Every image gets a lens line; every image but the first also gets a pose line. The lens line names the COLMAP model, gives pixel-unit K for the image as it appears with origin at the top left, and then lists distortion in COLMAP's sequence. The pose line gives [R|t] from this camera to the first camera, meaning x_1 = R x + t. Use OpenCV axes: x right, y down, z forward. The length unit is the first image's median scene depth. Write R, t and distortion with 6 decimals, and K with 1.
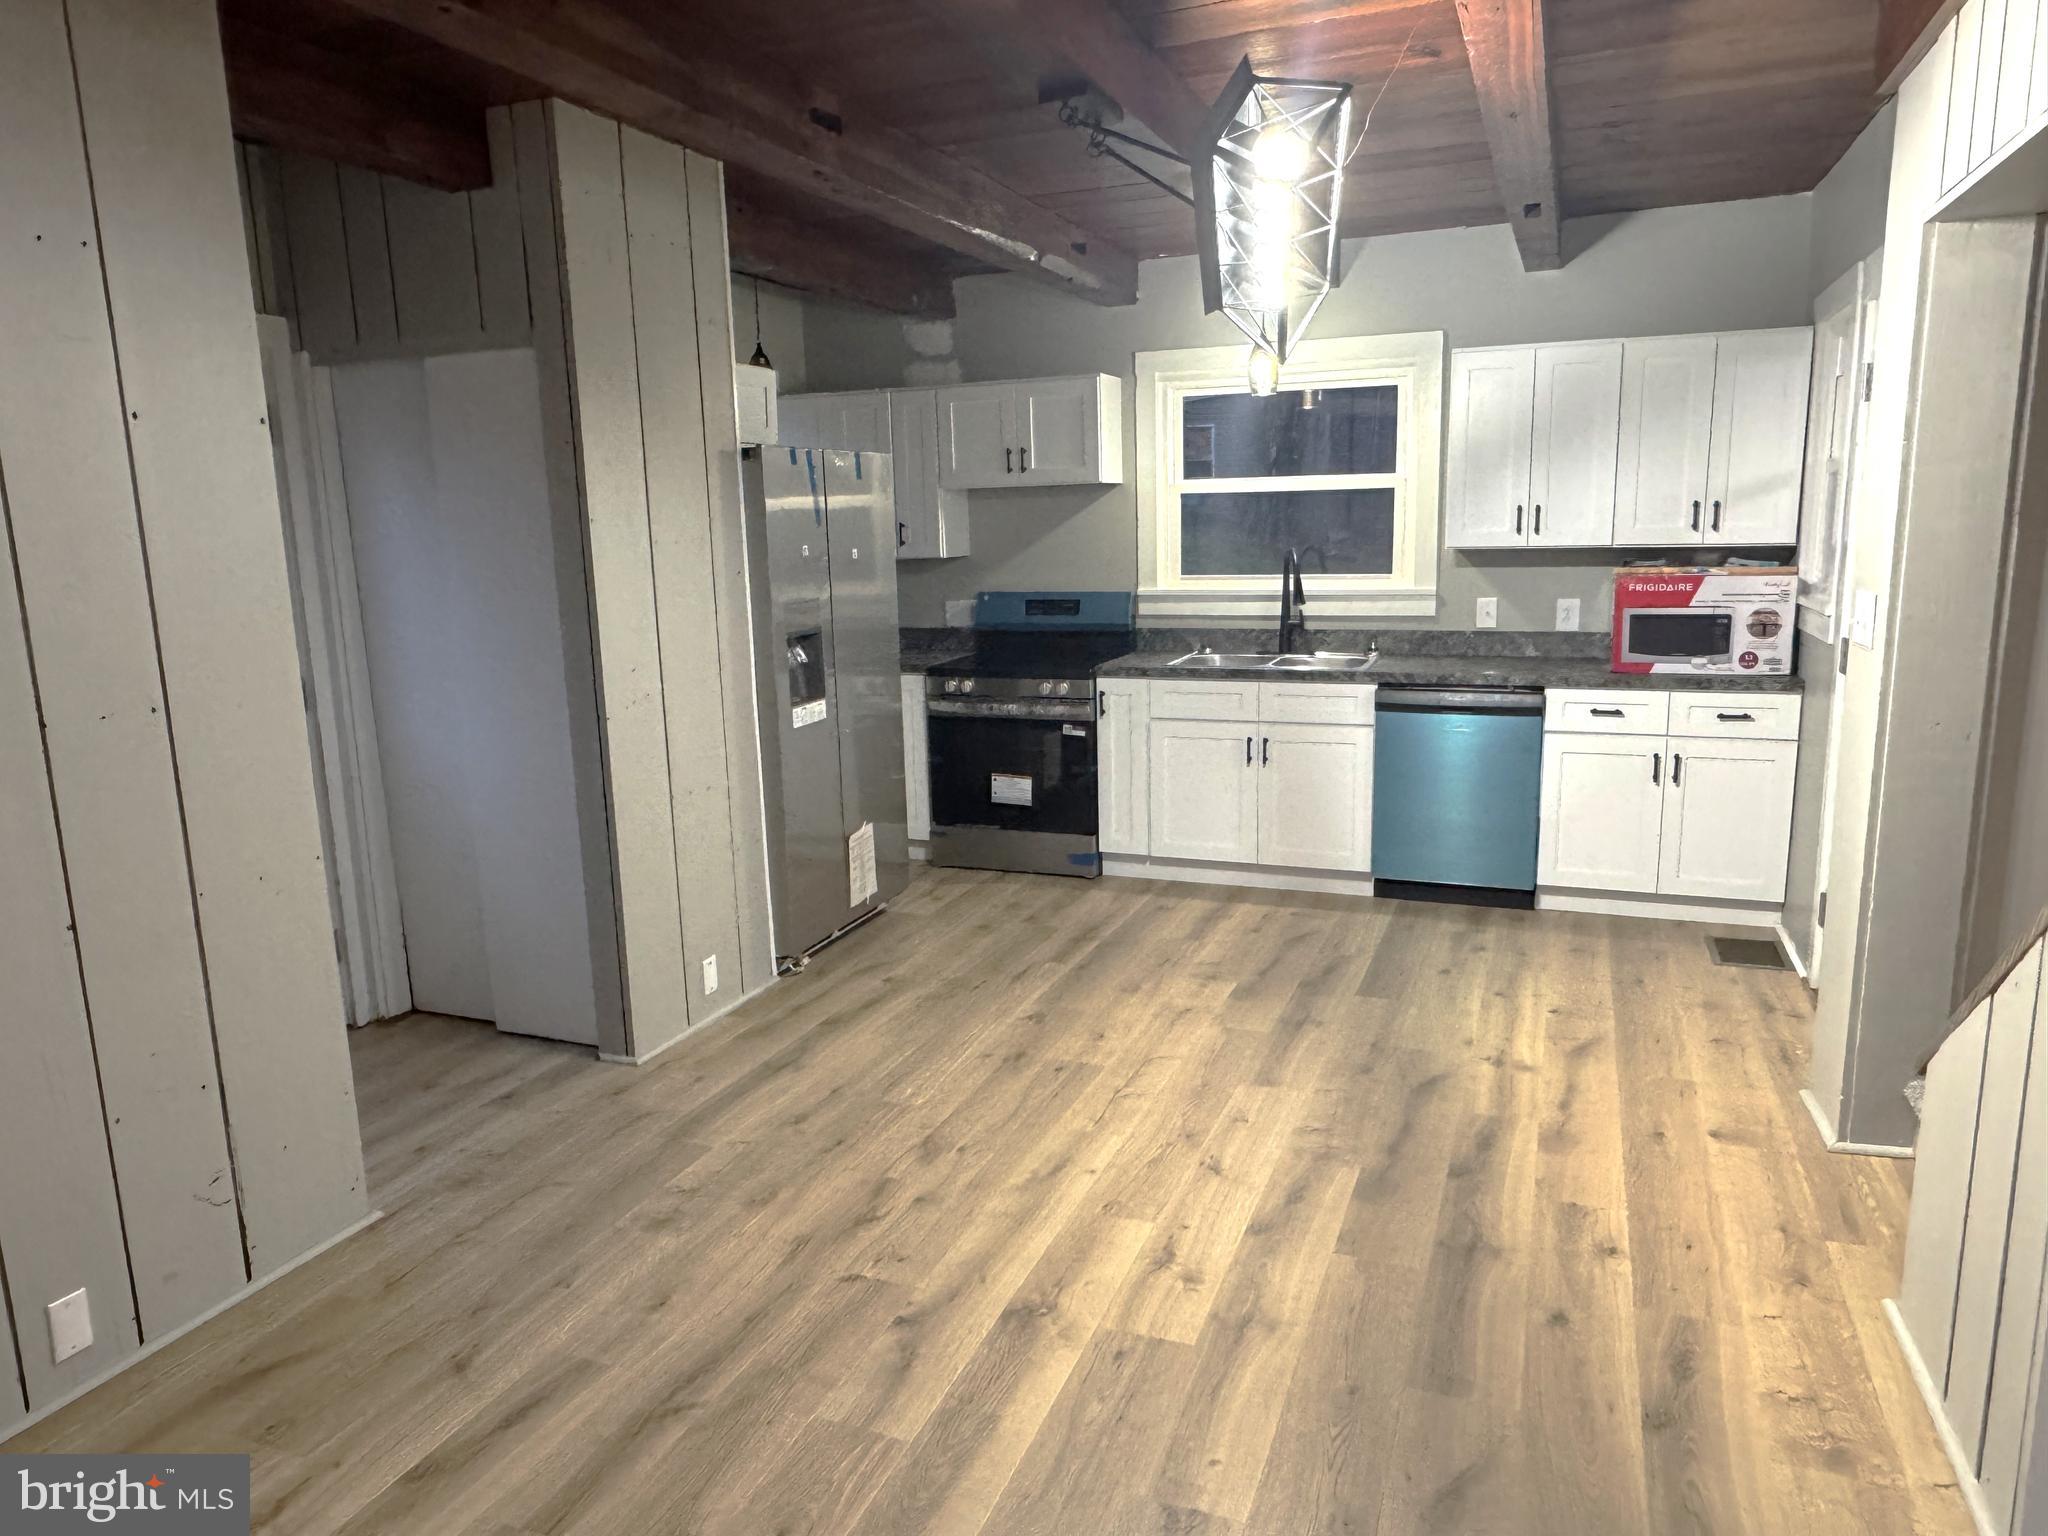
lens RADIAL K [[1342.0, 0, 1024.0], [0, 1342.0, 768.0], [0, 0, 1]] dist [-0.034635, 0.000853]
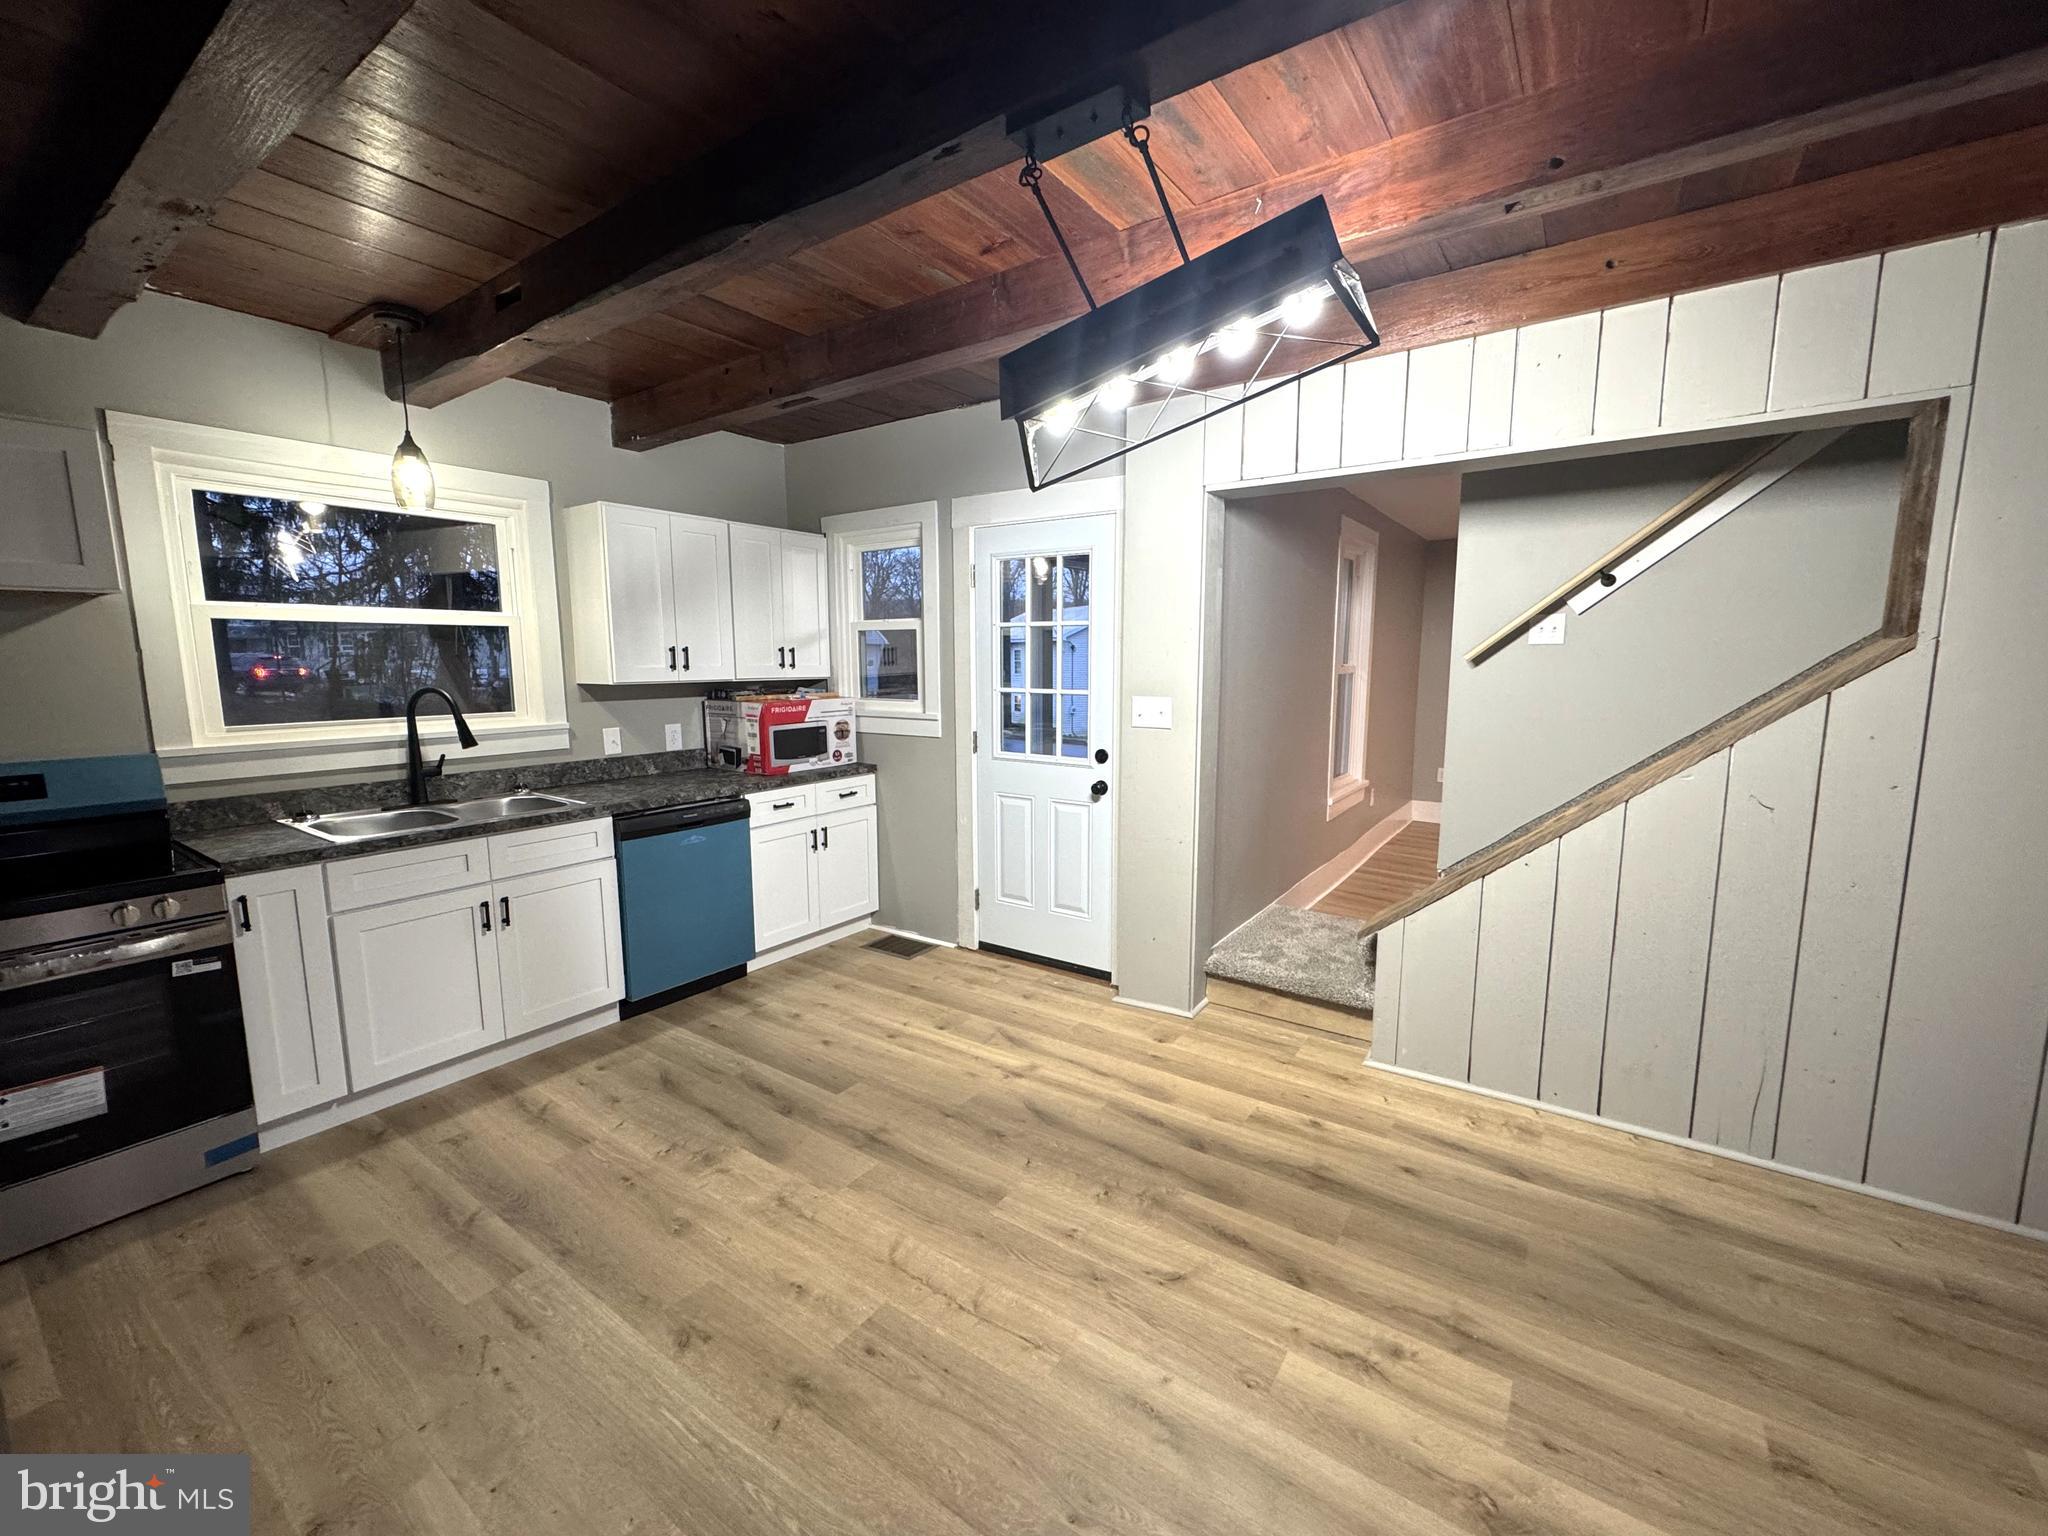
lens RADIAL K [[823.2, 0, 1024.0], [0, 823.2, 768.0], [0, 0, 1]] dist [-0.000649, -0.000170]
pose [[0.229635, -0.106047, 0.967482, -0.289290], [0.175964, 0.982189, 0.065894, -0.091222], [-0.957238, 0.155110, 0.244206, 0.580184]]
